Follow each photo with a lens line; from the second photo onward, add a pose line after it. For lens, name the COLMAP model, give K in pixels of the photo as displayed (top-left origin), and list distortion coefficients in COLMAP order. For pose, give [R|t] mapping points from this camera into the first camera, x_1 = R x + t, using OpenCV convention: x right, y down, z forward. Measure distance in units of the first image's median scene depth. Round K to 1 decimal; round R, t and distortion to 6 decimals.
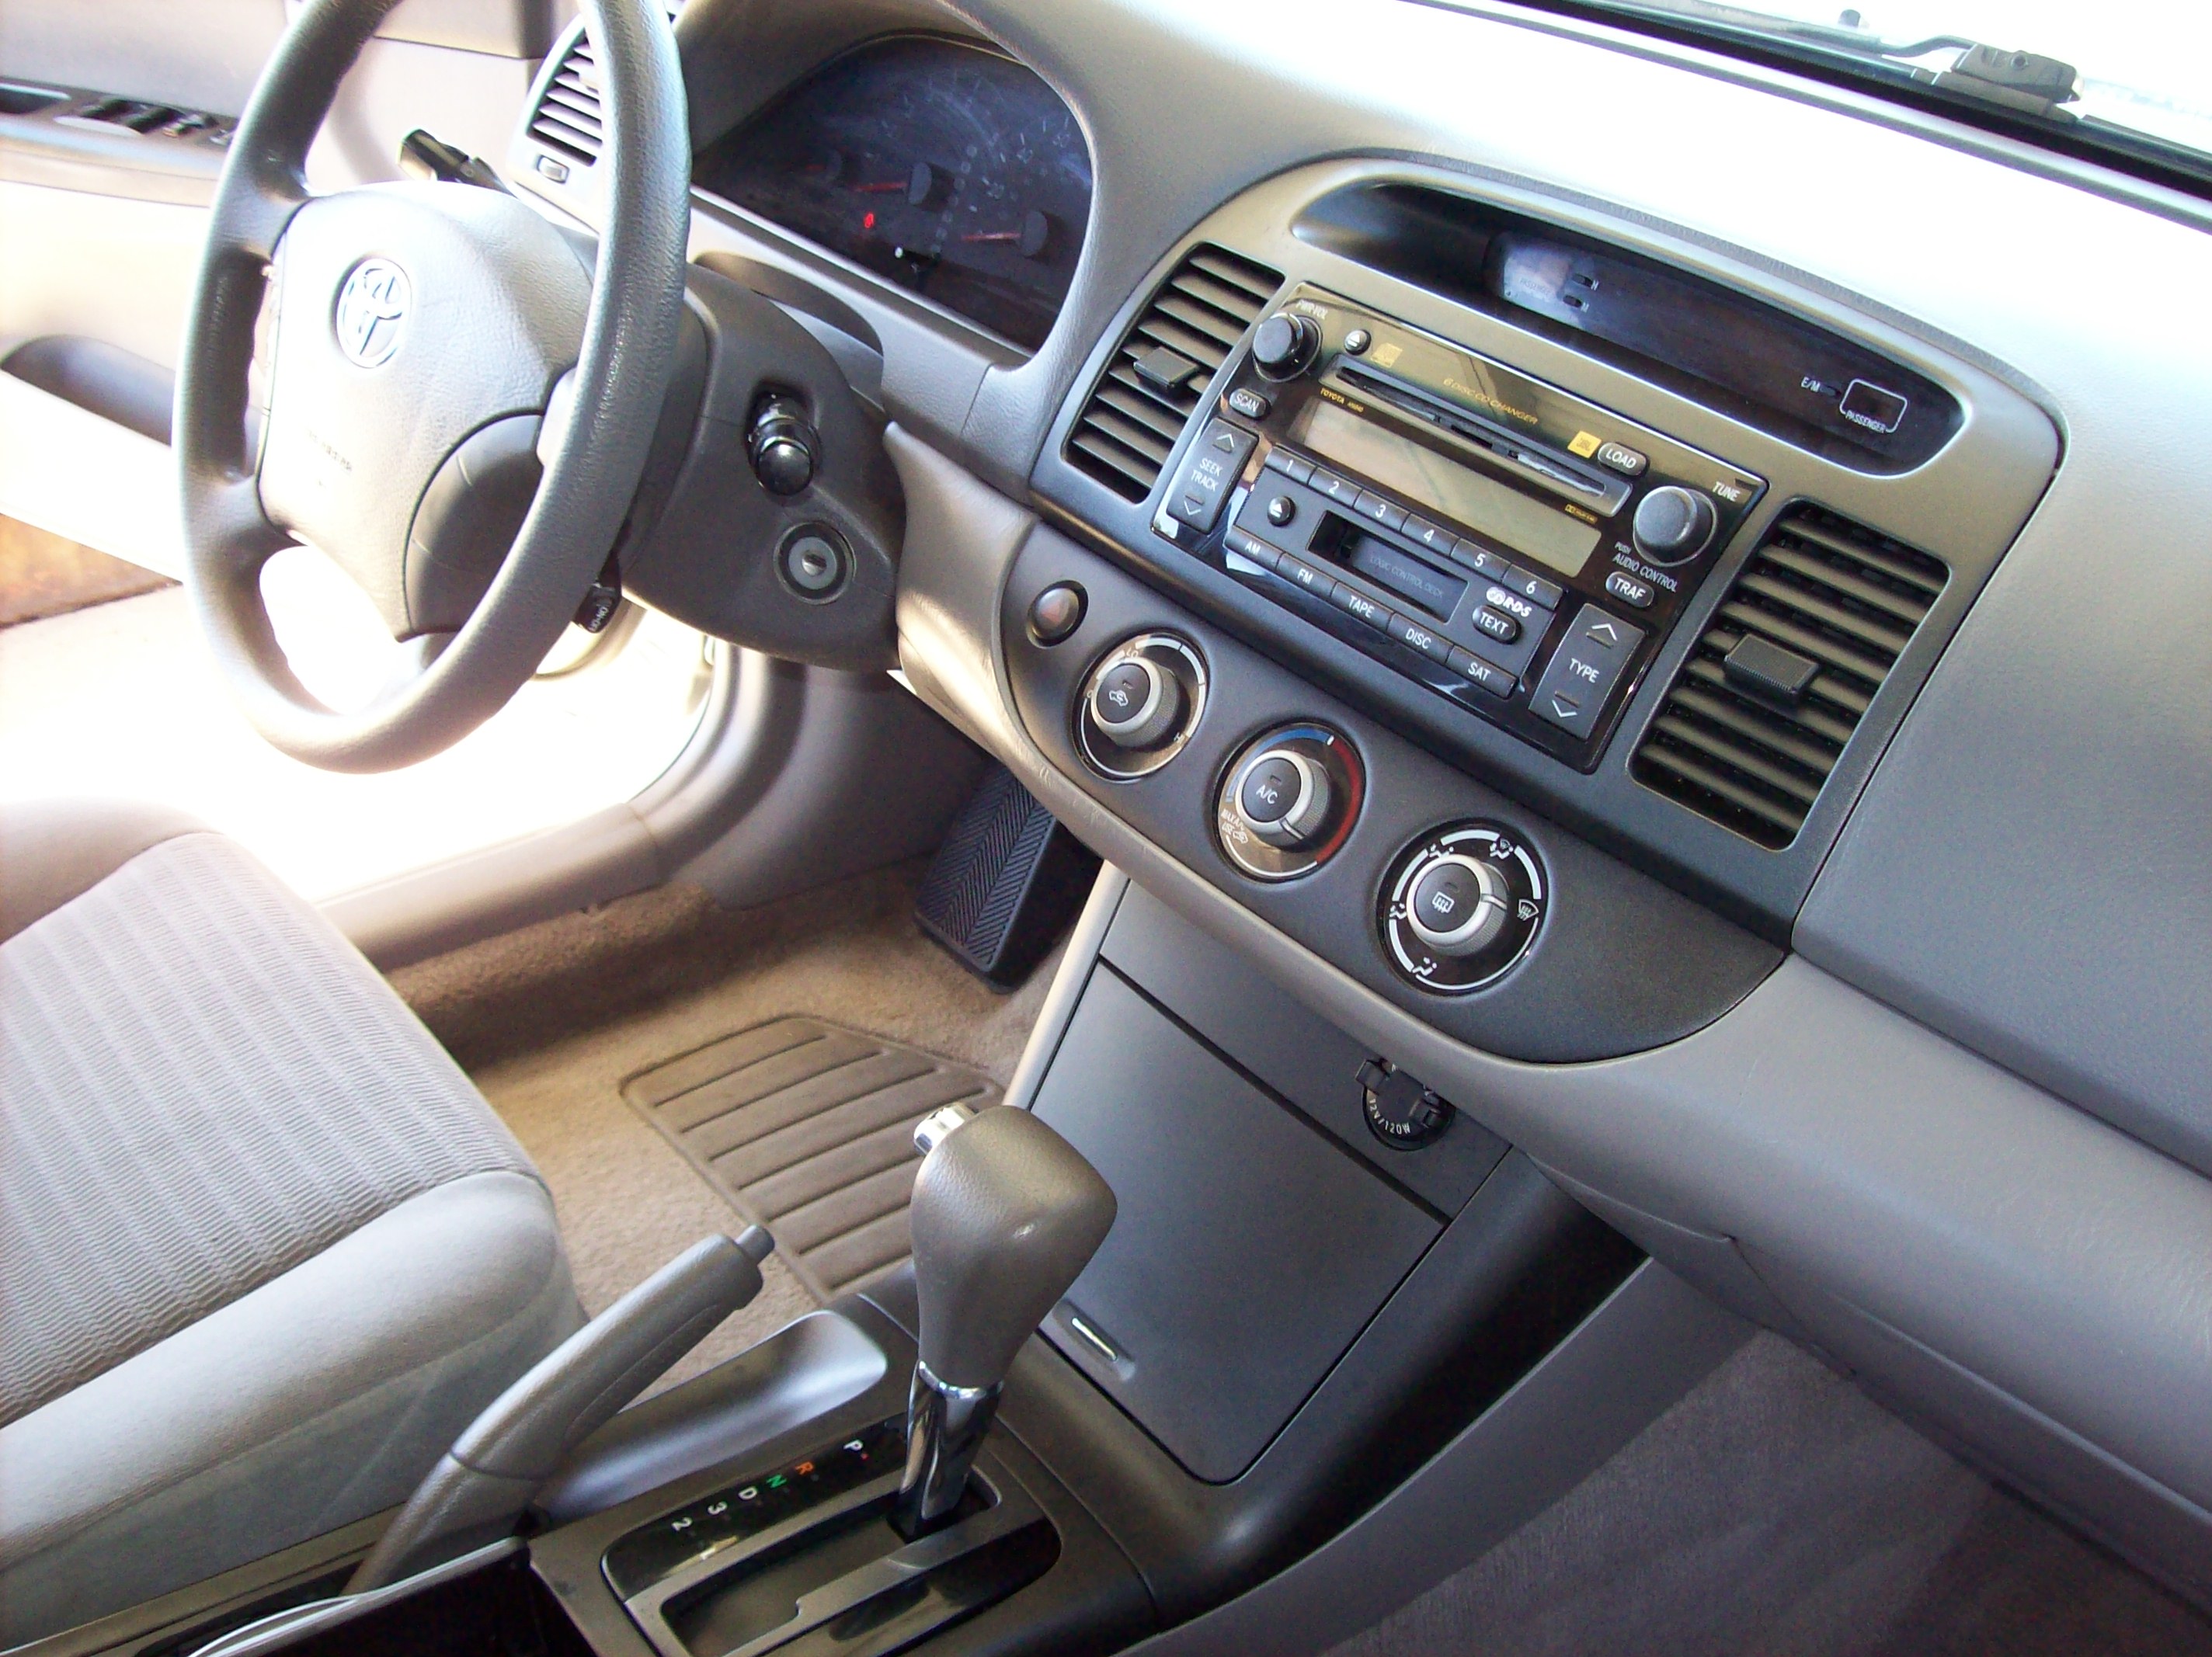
lens RADIAL K [[2330.3, 0, 1145.8], [0, 2330.3, 847.6], [0, 0, 1]] dist [-0.187950, 0.166087]
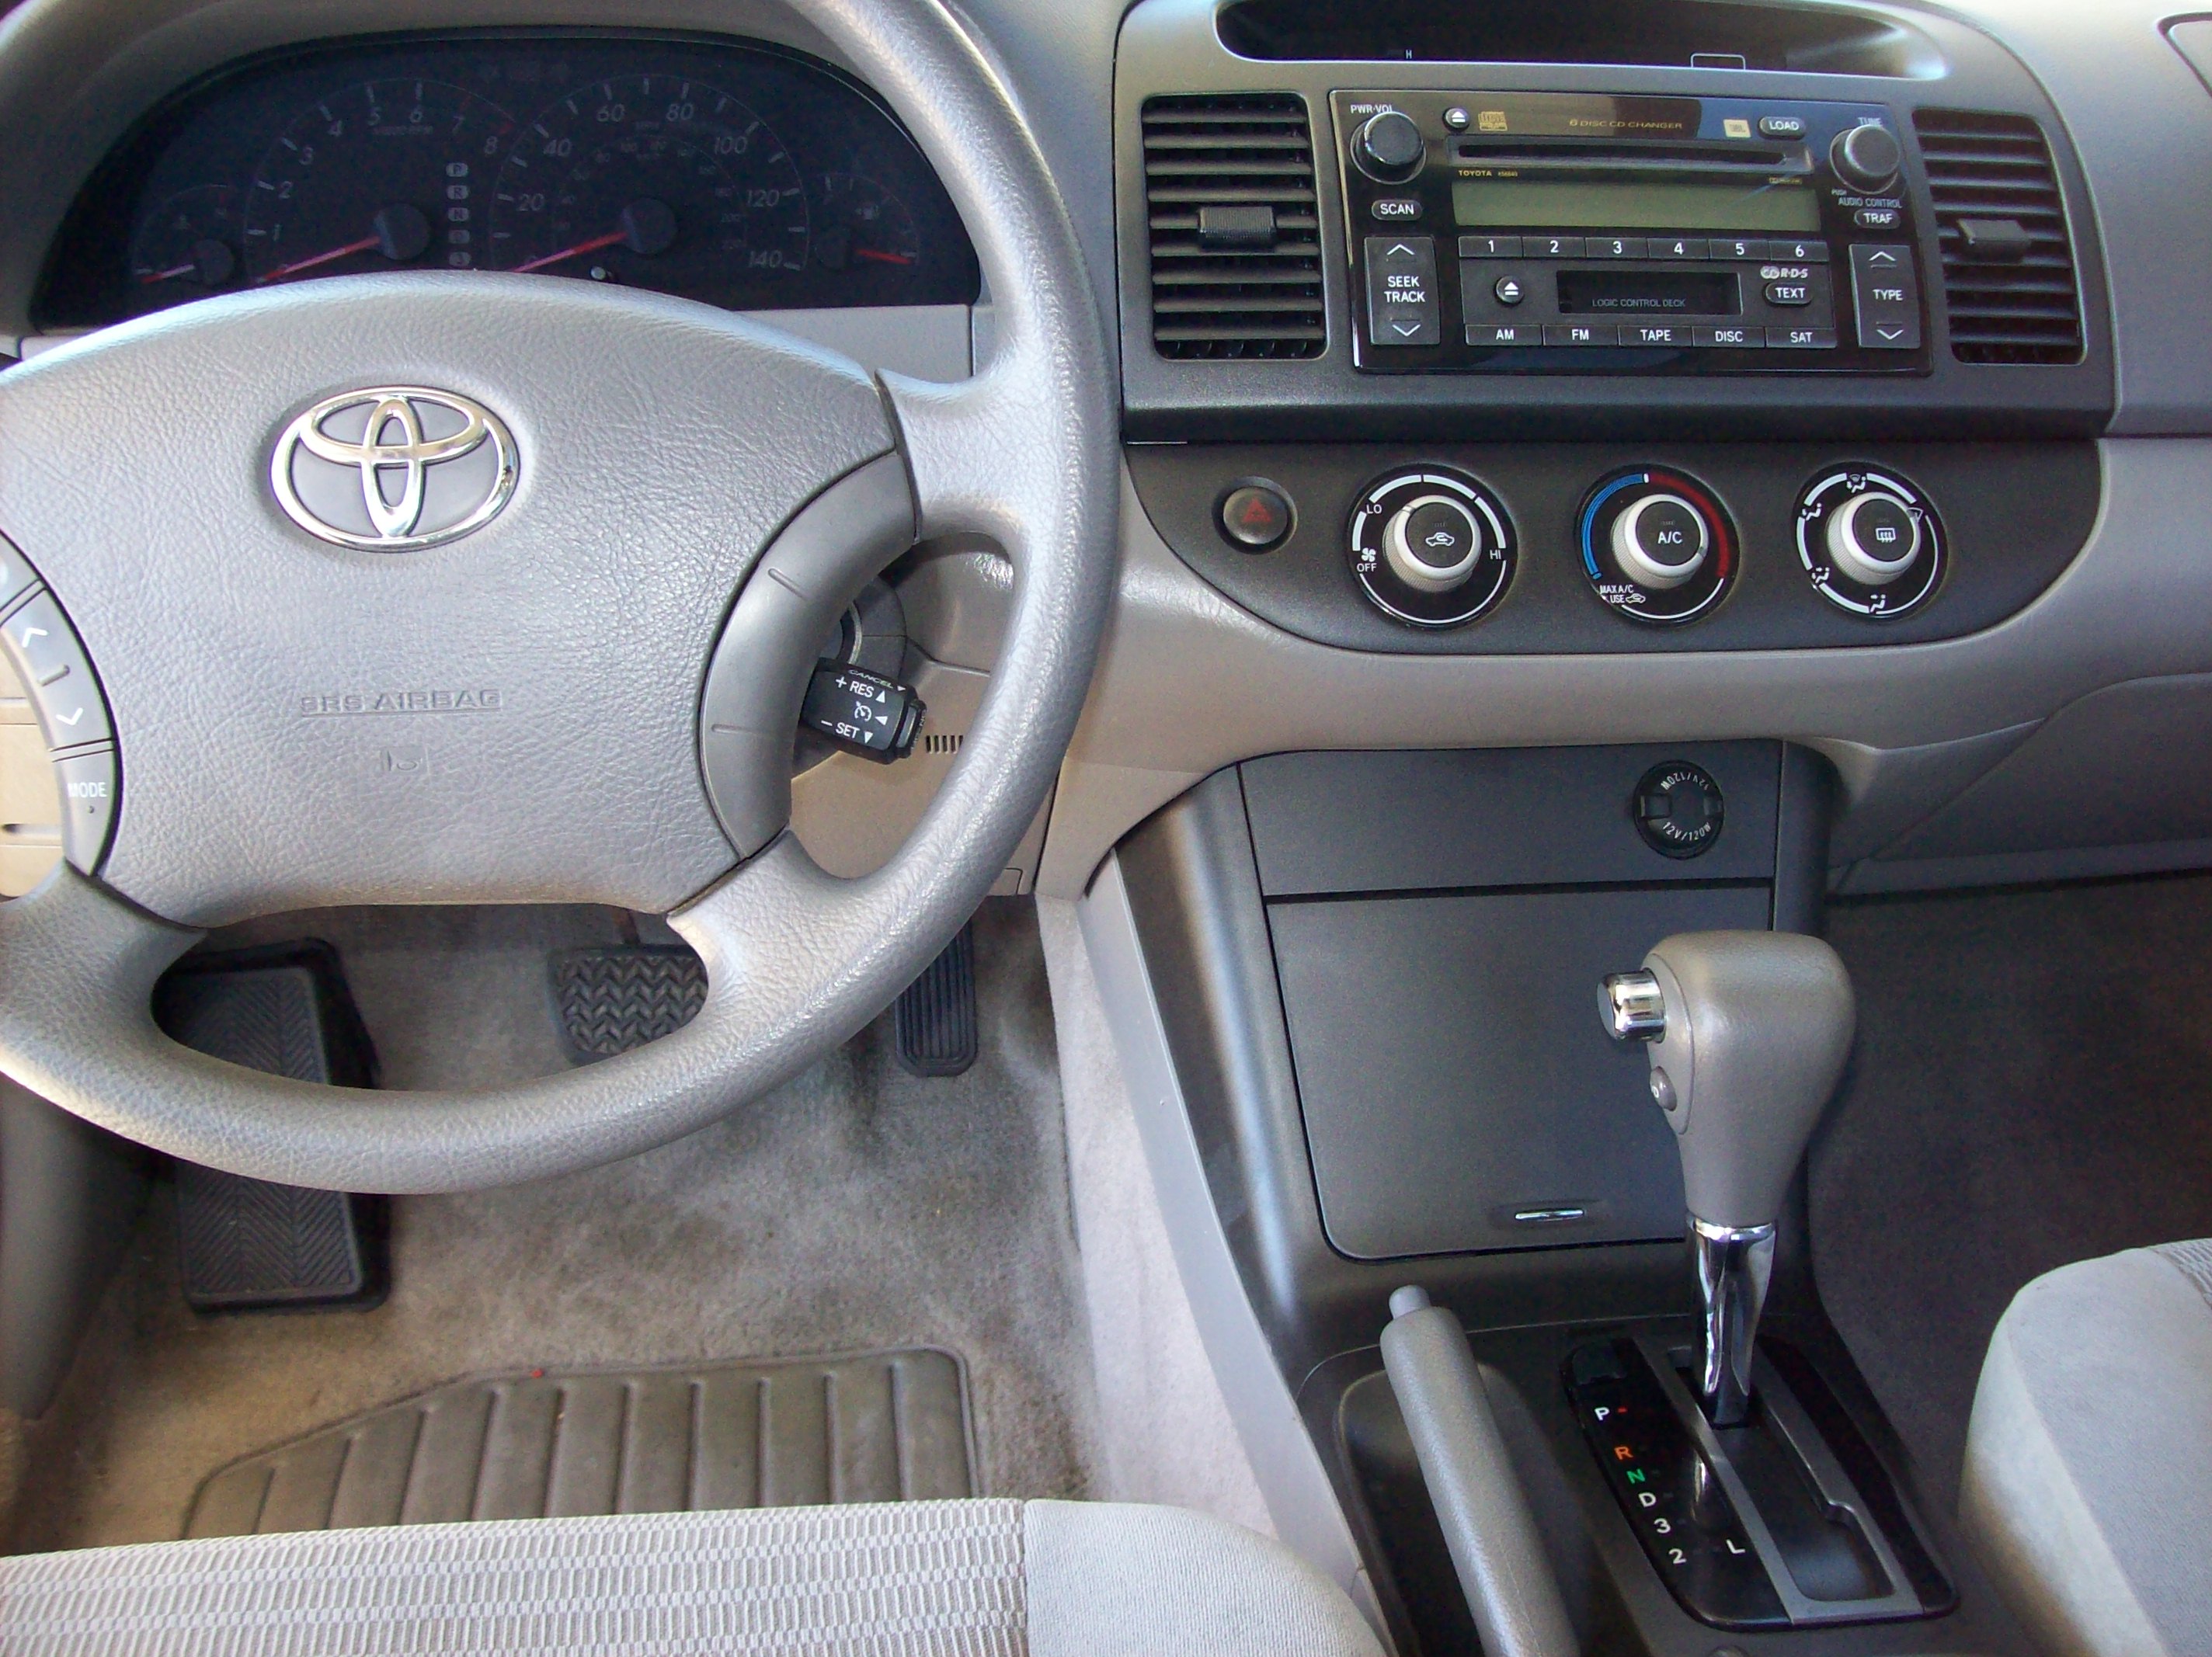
lens RADIAL K [[2330.3, 0, 1145.8], [0, 2330.3, 847.6], [0, 0, 1]] dist [-0.187950, 0.166087]
pose [[0.535901, -0.430072, 0.726531, -0.883502], [0.457669, 0.871108, 0.178071, -0.194374], [-0.709471, 0.237082, 0.663659, 0.551357]]
